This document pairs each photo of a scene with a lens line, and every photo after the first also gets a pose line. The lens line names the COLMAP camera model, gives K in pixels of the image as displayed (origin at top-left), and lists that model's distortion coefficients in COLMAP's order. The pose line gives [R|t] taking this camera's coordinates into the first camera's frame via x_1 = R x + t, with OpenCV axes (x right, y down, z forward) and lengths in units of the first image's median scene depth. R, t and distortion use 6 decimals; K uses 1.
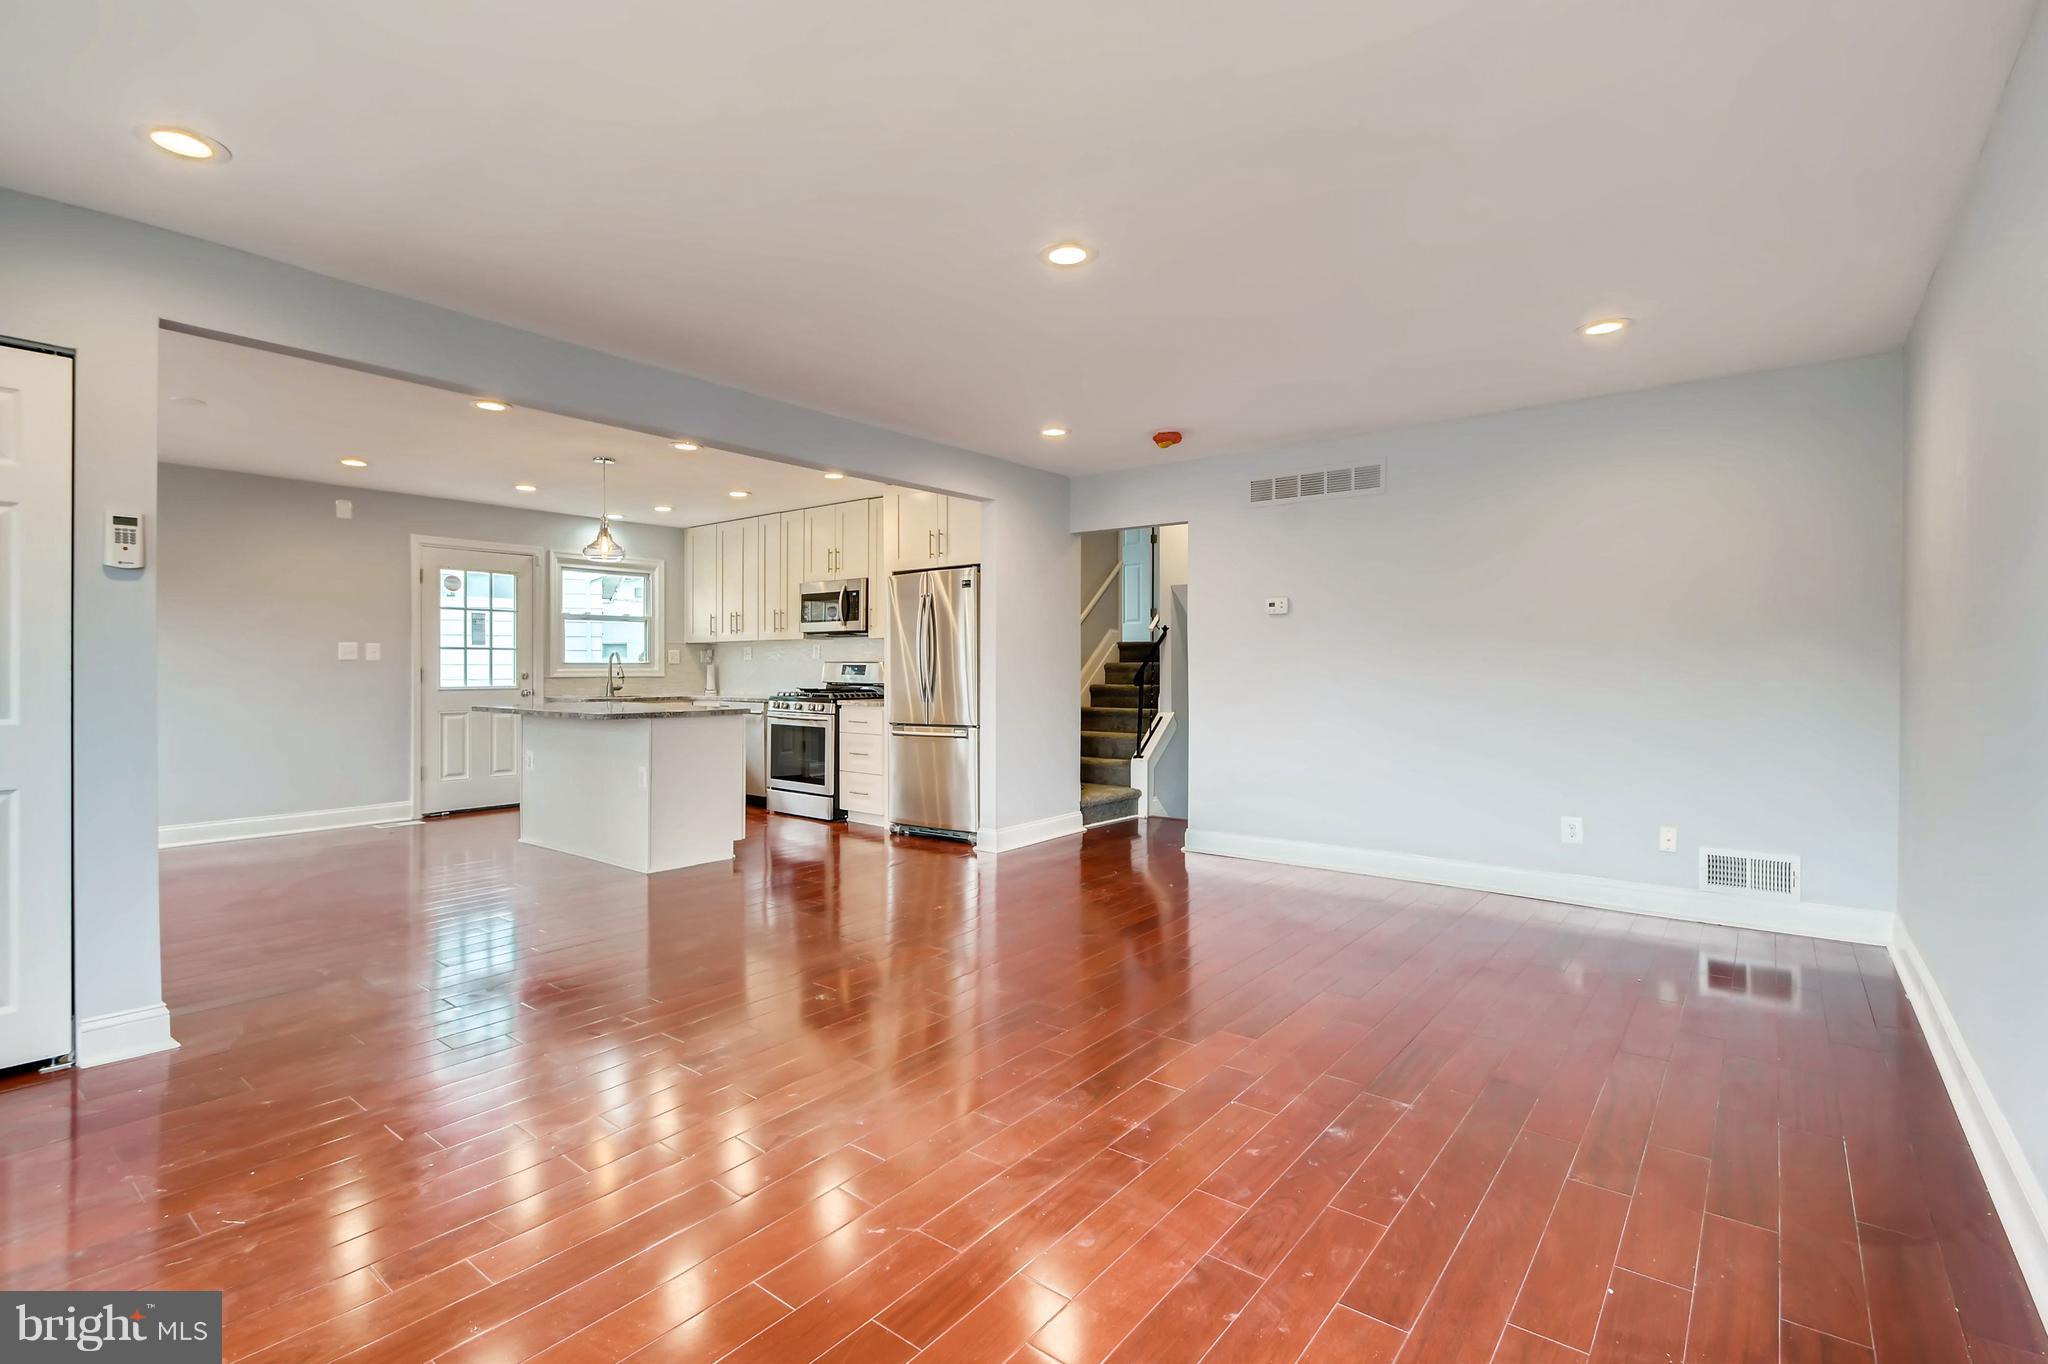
lens RADIAL K [[947.8, 0, 1007.0], [0, 947.8, 664.1], [0, 0, 1]] dist [0.013488, -0.008666]
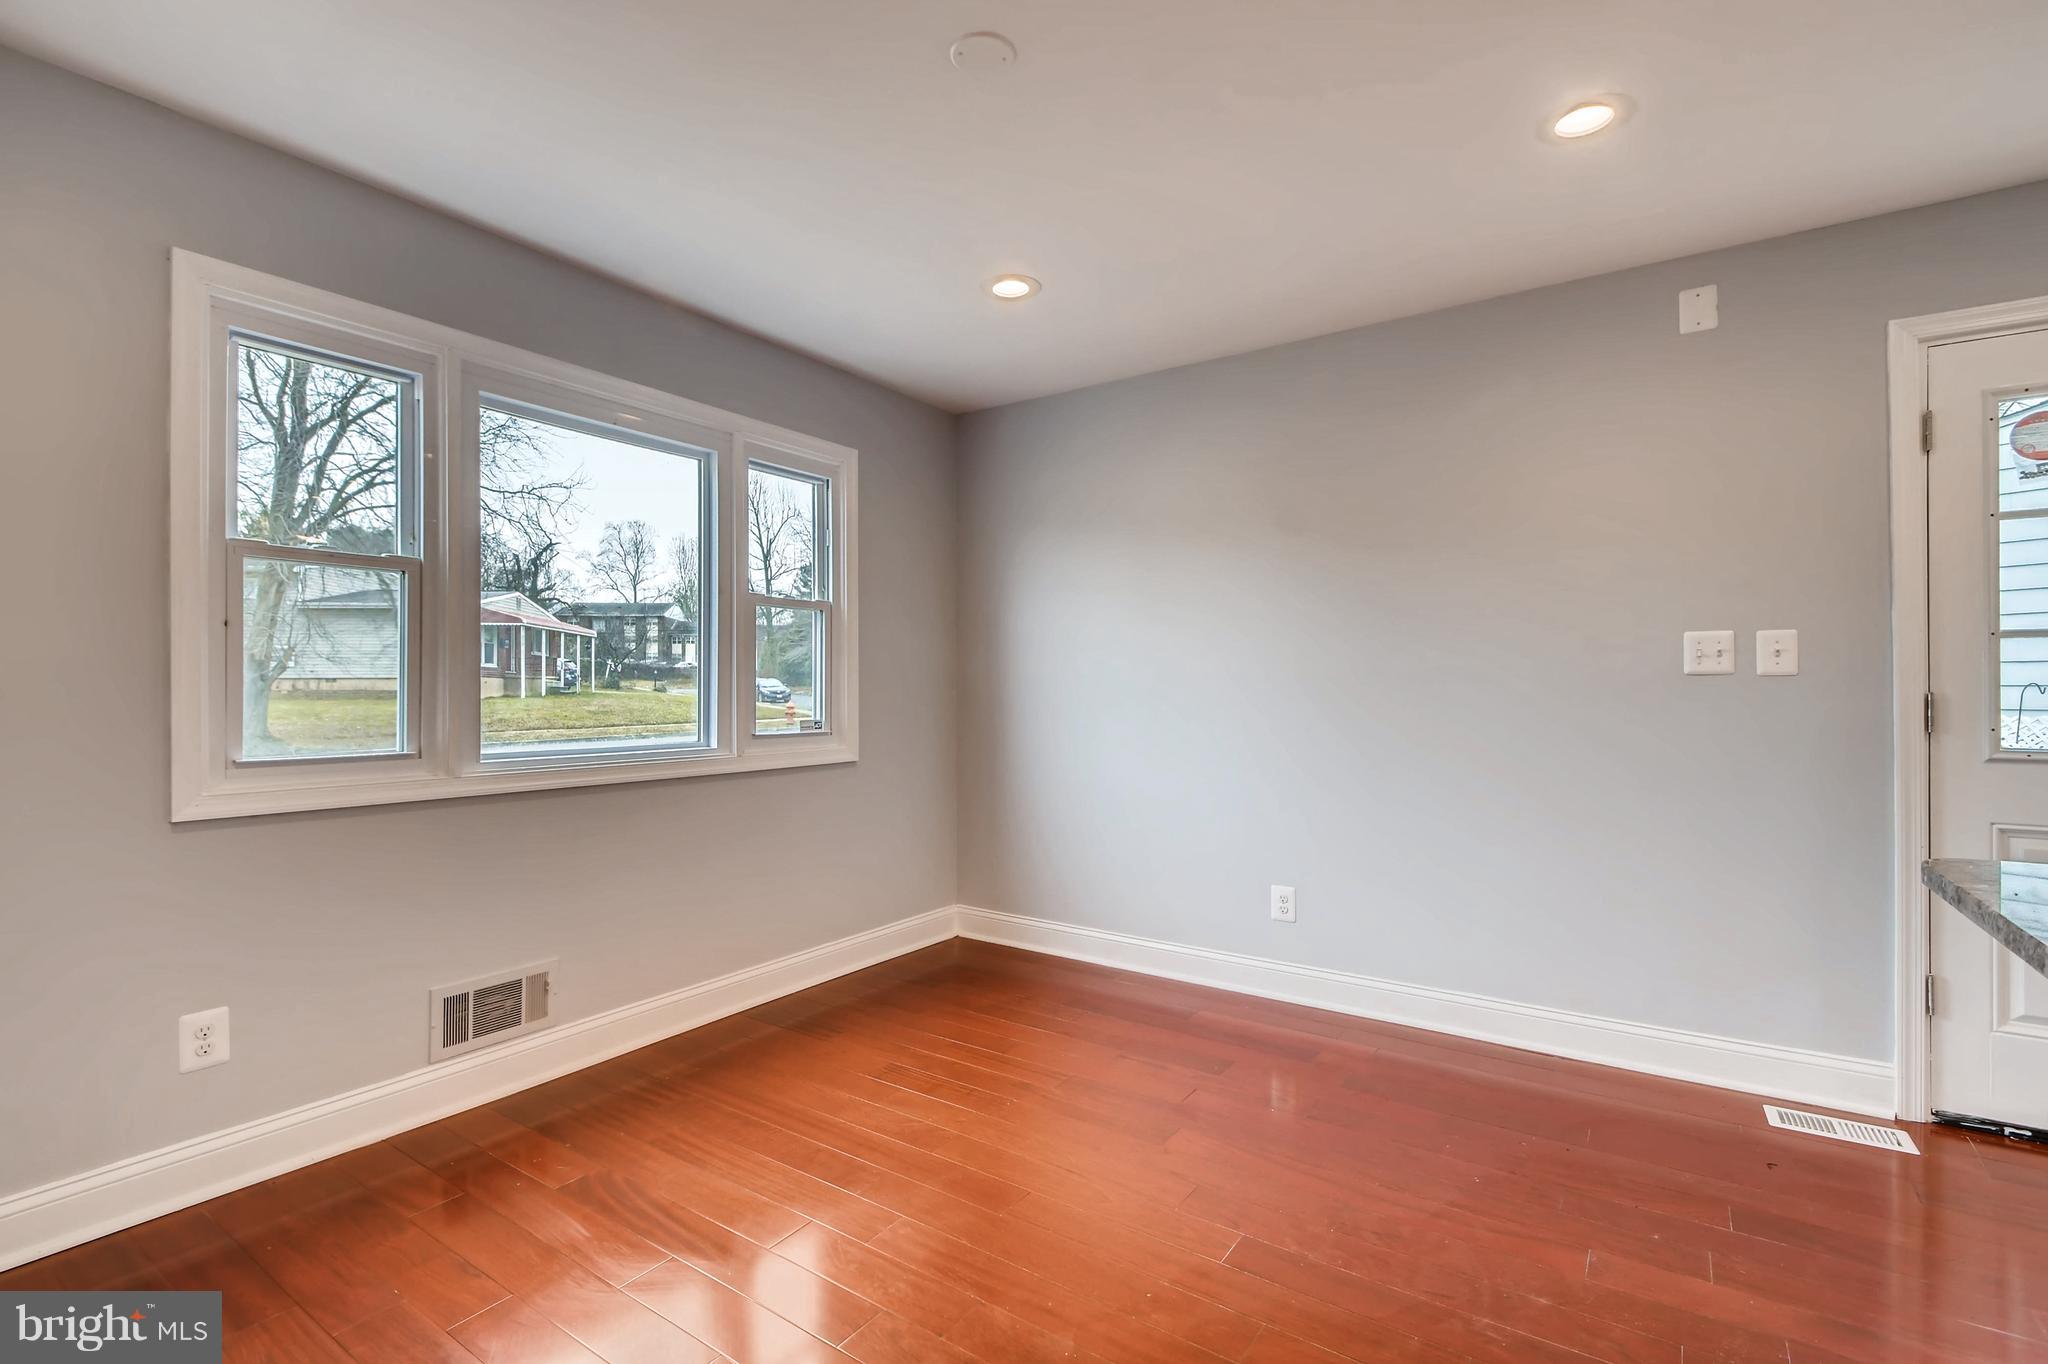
lens RADIAL K [[947.8, 0, 1022.9], [0, 947.8, 682.6], [0, 0, 1]] dist [0.013488, -0.008666]
pose [[0.073985, -0.005332, -0.997245, -0.287188], [0.003237, 0.999982, -0.005107, 0.000735], [0.997254, -0.002851, 0.074001, 0.635609]]
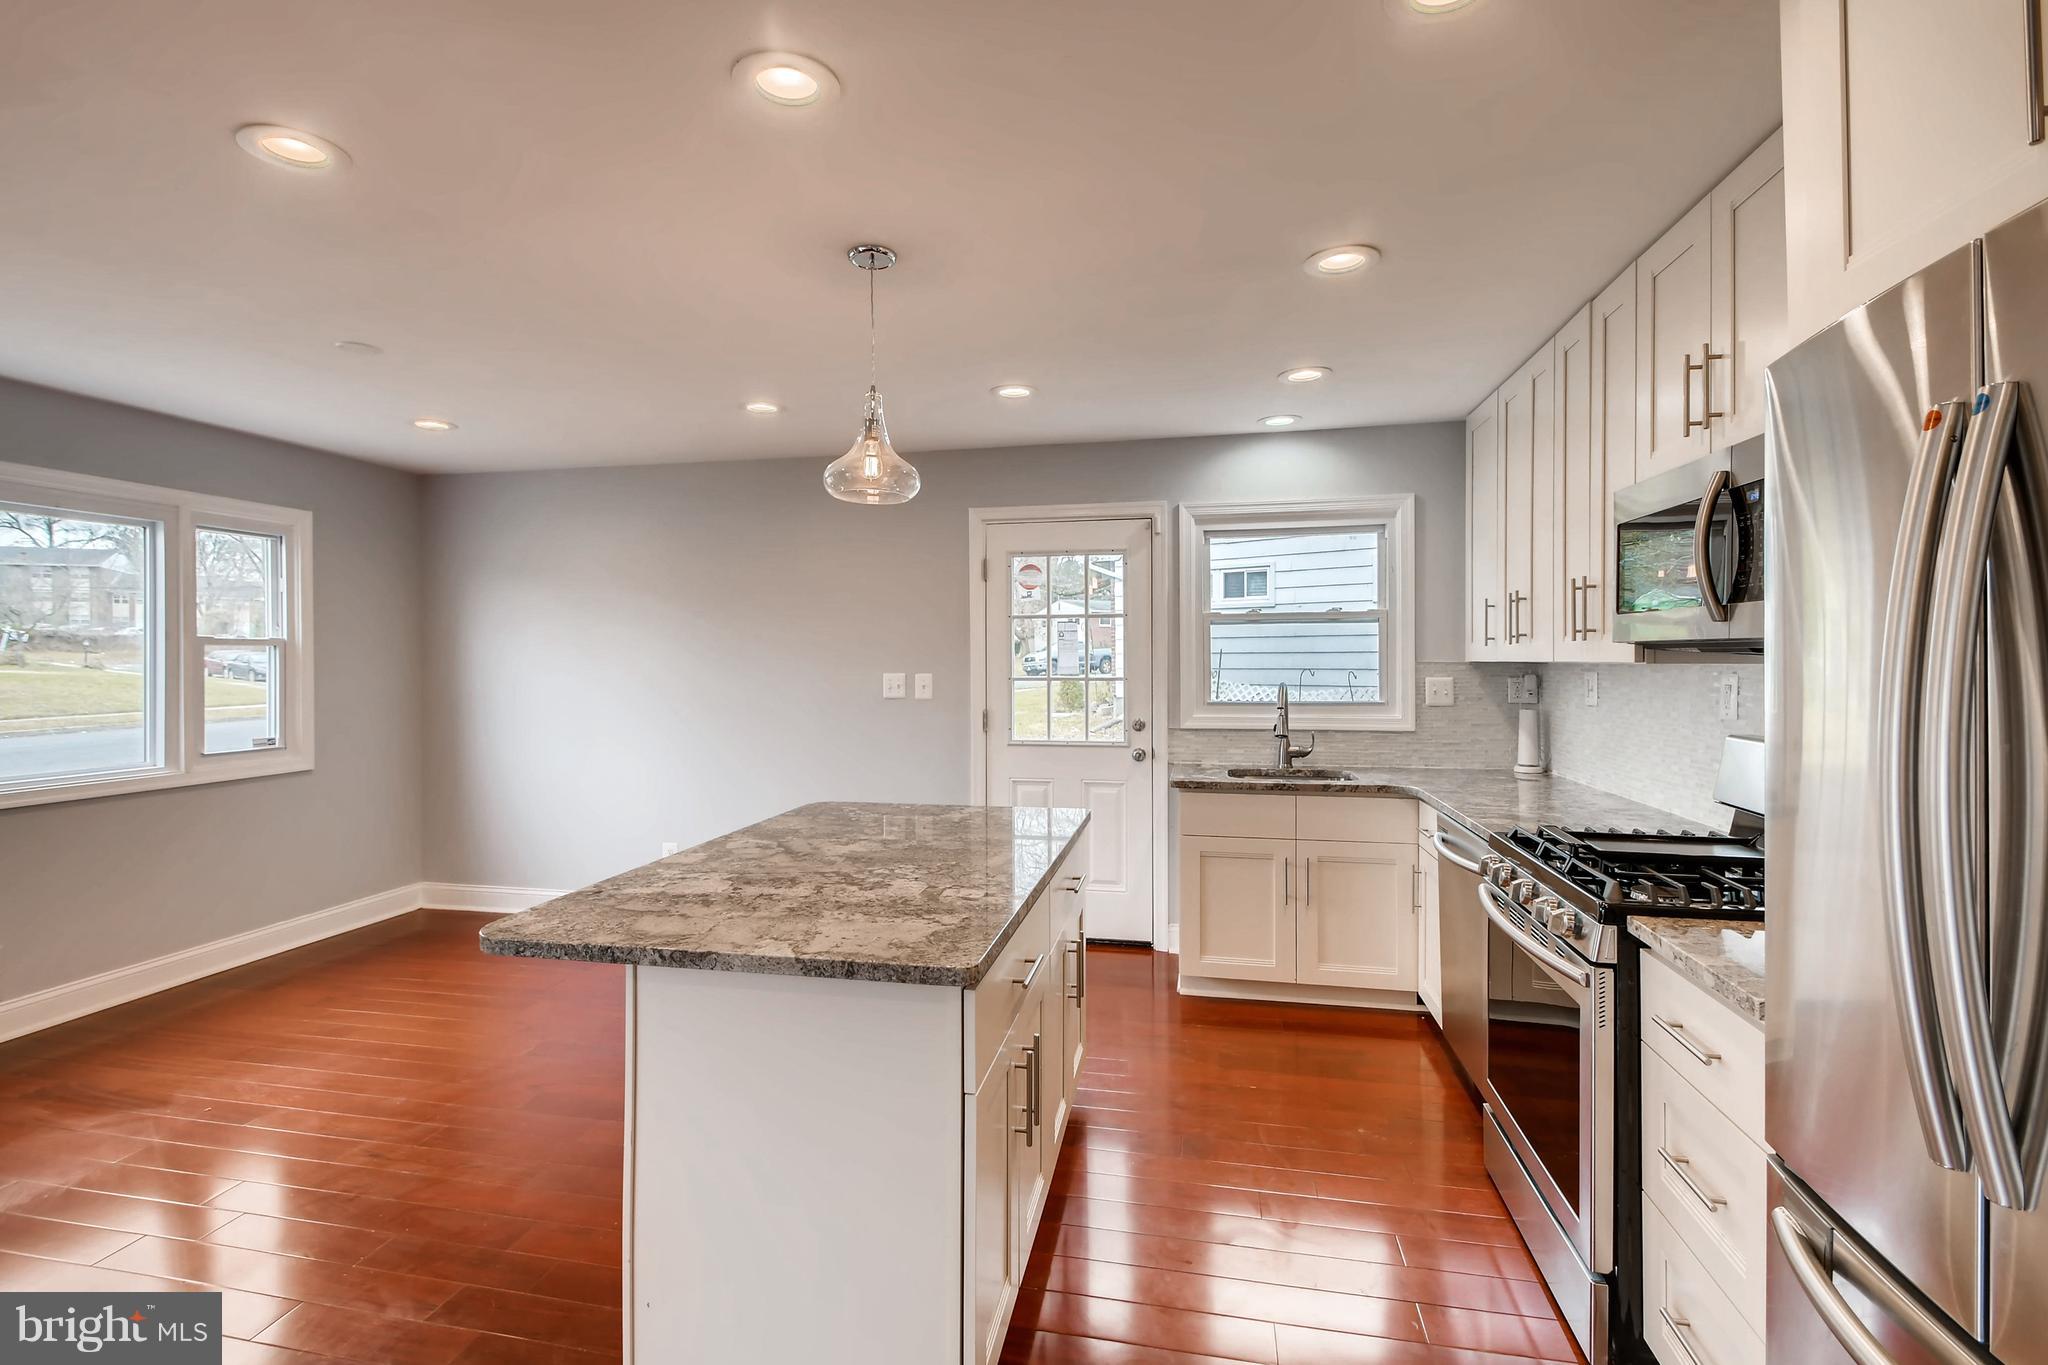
lens RADIAL K [[947.8, 0, 1009.3], [0, 947.8, 659.6], [0, 0, 1]] dist [0.013488, -0.008666]
pose [[0.457232, -0.000144, -0.889347, -0.025185], [0.007149, 0.999968, 0.003514, -0.032800], [0.889319, -0.007965, 0.457219, 0.710081]]
